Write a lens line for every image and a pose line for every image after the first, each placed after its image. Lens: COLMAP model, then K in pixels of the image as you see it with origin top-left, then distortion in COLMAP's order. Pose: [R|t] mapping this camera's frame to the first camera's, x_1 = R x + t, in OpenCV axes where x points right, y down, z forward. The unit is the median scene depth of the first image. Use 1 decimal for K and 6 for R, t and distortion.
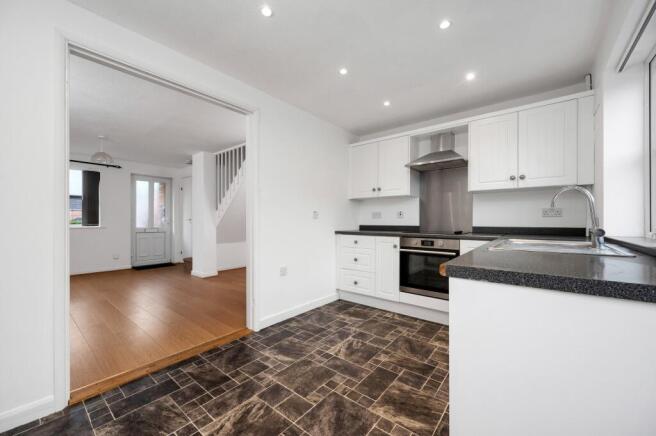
lens RADIAL K [[263.6, 0, 325.4], [0, 263.6, 219.6], [0, 0, 1]] dist [0.001824, 0.000166]
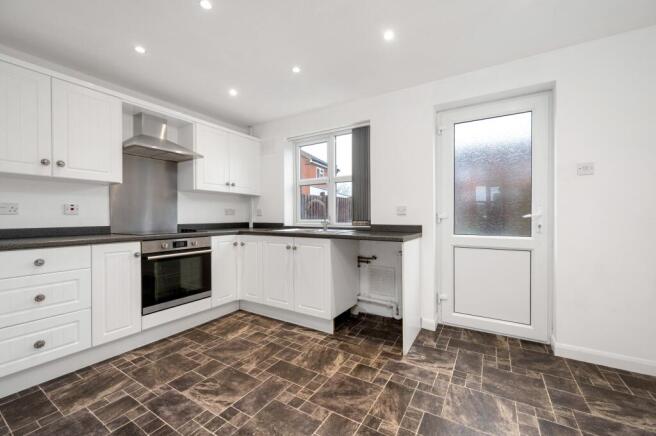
lens RADIAL K [[263.6, 0, 326.2], [0, 263.6, 217.5], [0, 0, 1]] dist [0.001824, 0.000166]
pose [[-0.138080, -0.003334, 0.990415, -0.581486], [0.001149, 0.999993, 0.003526, -0.001900], [-0.990420, 0.001624, -0.138075, 0.683006]]
